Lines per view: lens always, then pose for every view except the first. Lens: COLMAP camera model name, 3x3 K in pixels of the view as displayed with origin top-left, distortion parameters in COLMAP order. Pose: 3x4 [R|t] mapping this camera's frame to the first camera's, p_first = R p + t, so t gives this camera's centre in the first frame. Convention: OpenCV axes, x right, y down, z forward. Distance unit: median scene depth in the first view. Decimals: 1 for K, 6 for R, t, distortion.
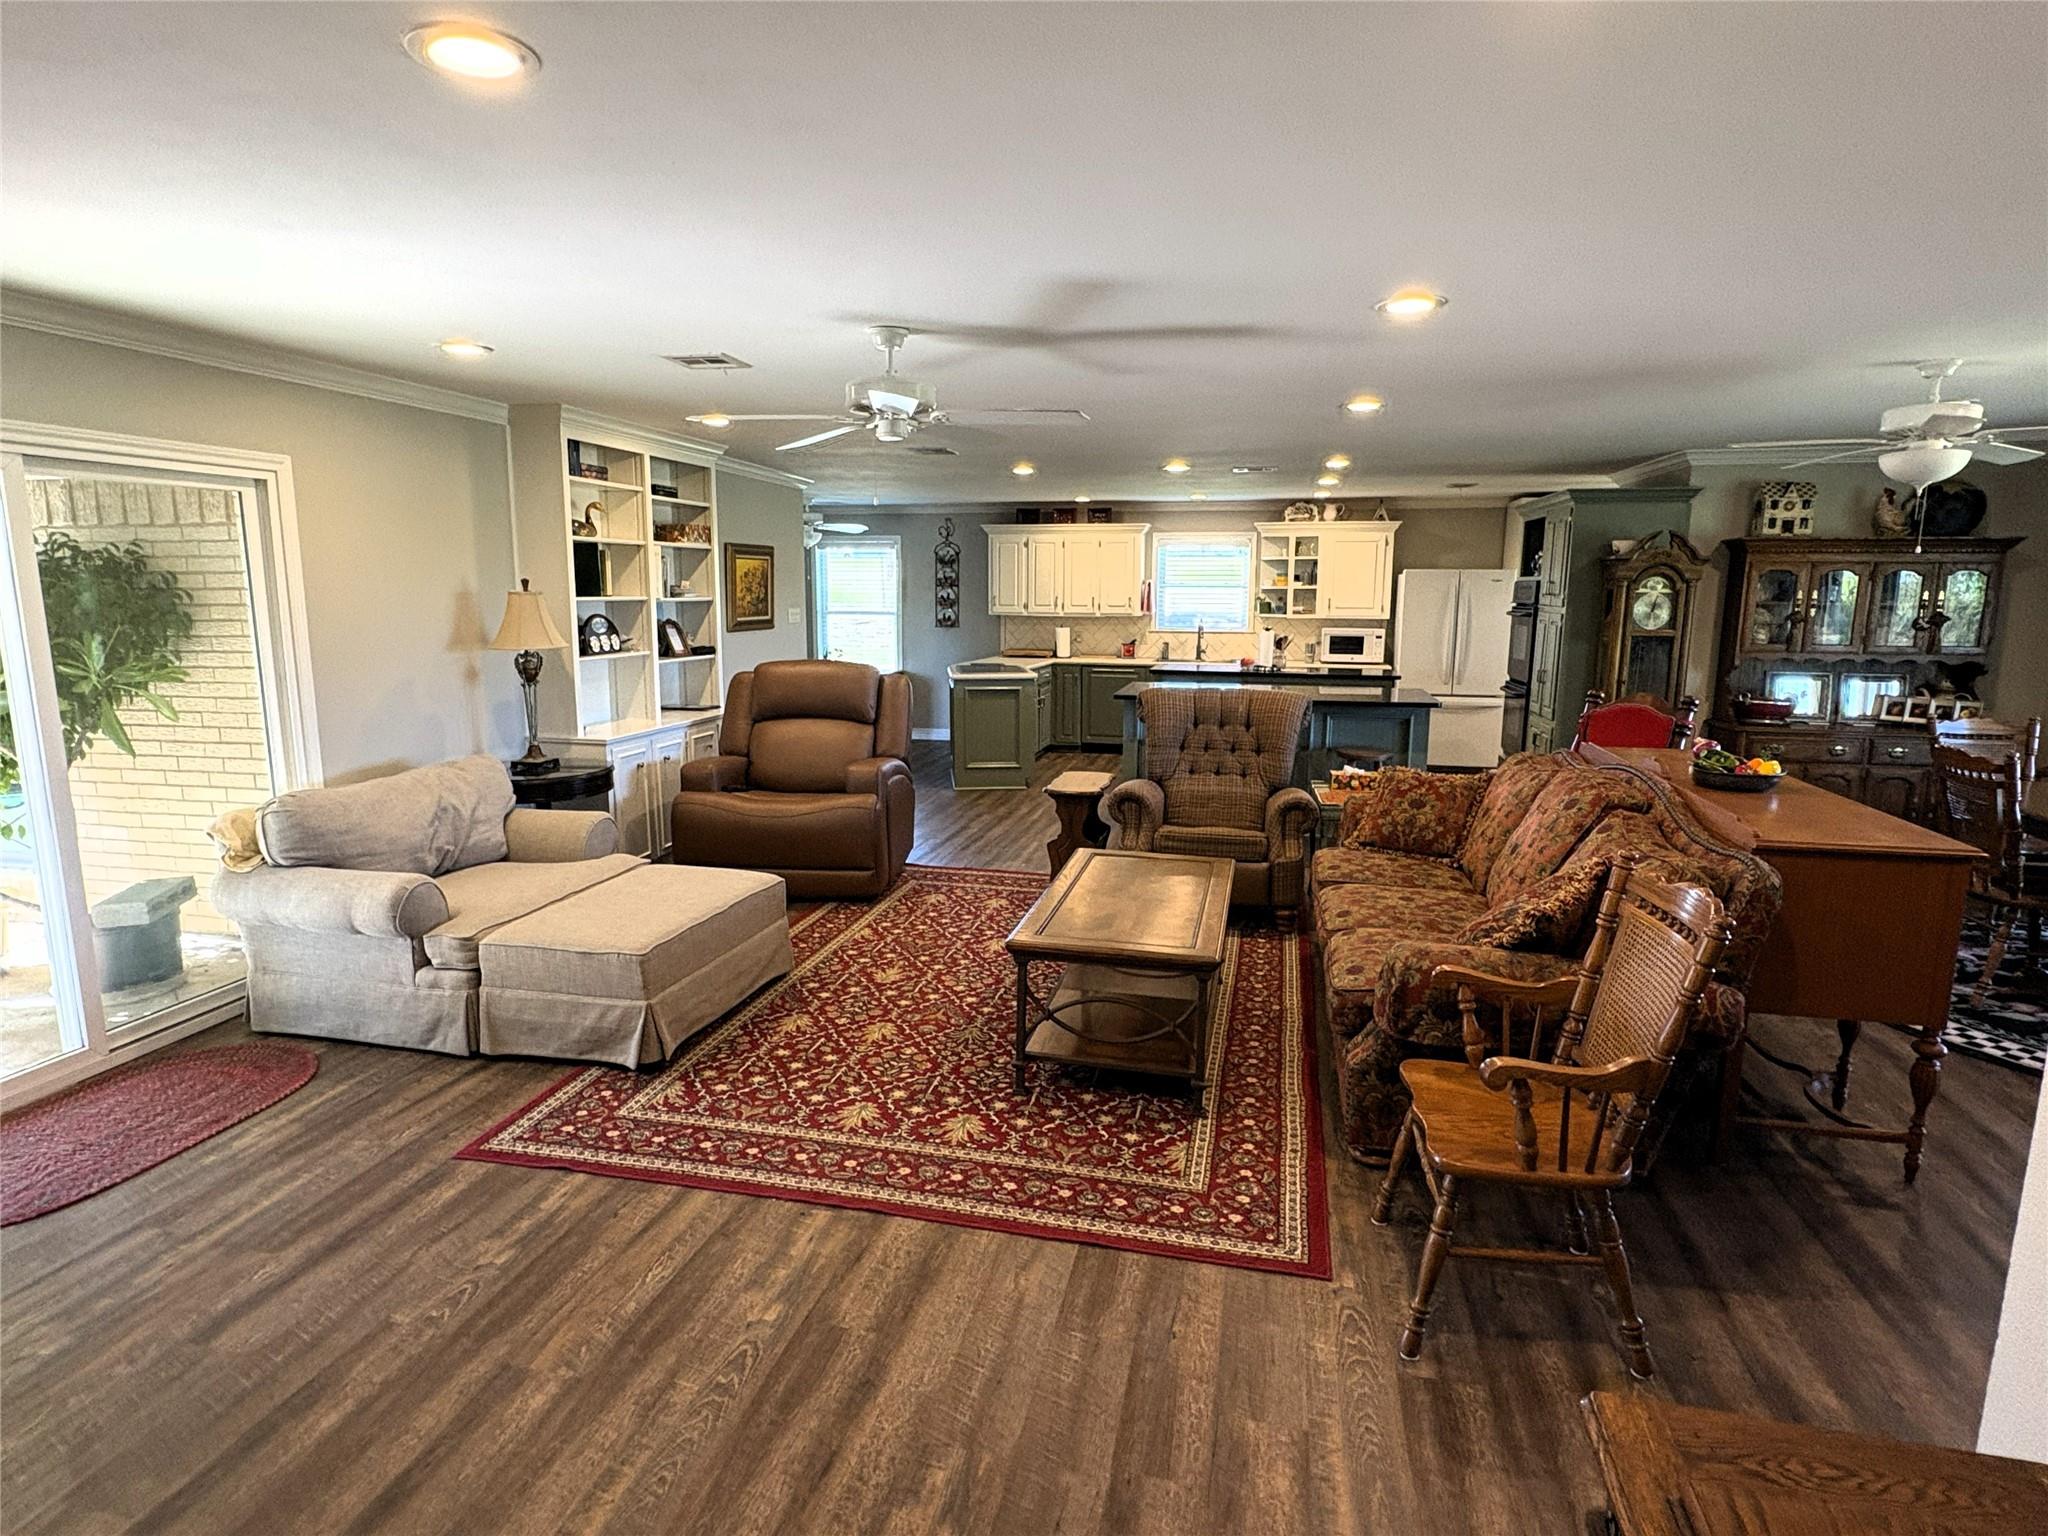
lens RADIAL K [[1110.3, 0, 1029.5], [0, 1110.3, 769.2], [0, 0, 1]] dist [0.000114, 0.000059]
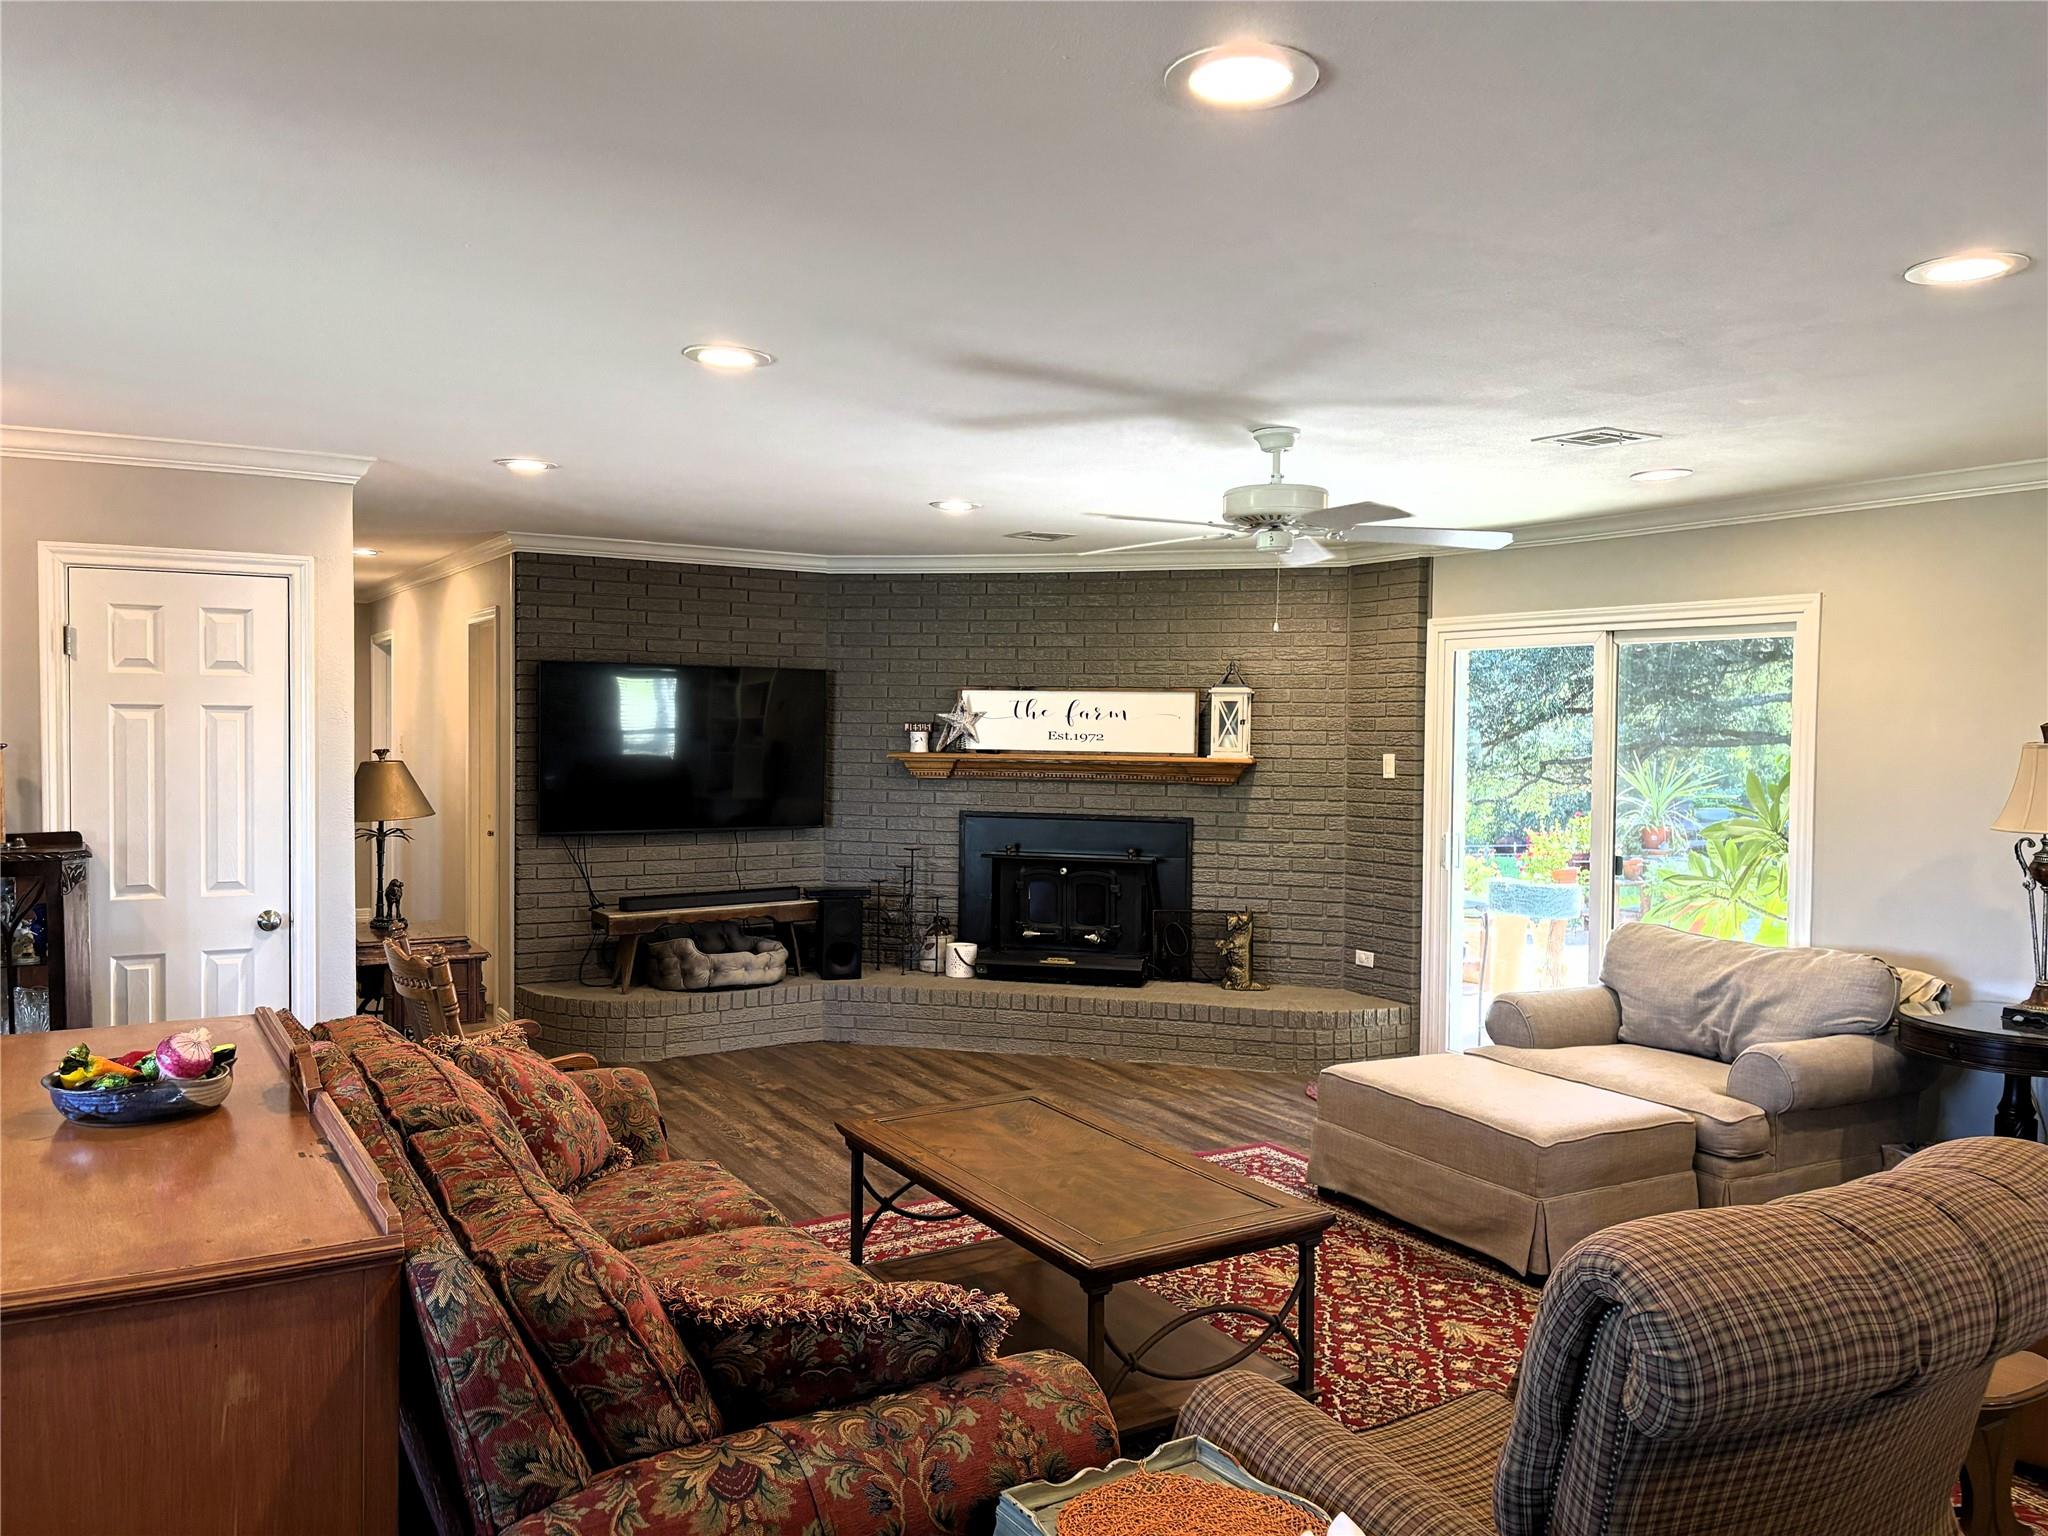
lens RADIAL K [[1542.9, 0, 1027.8], [0, 1542.9, 766.9], [0, 0, 1]] dist [-0.000015, -0.000368]
pose [[-0.725925, 0.007707, -0.687730, 0.481509], [-0.132921, 0.979513, 0.151280, -0.168880], [0.674807, 0.201232, -0.710029, 1.013972]]
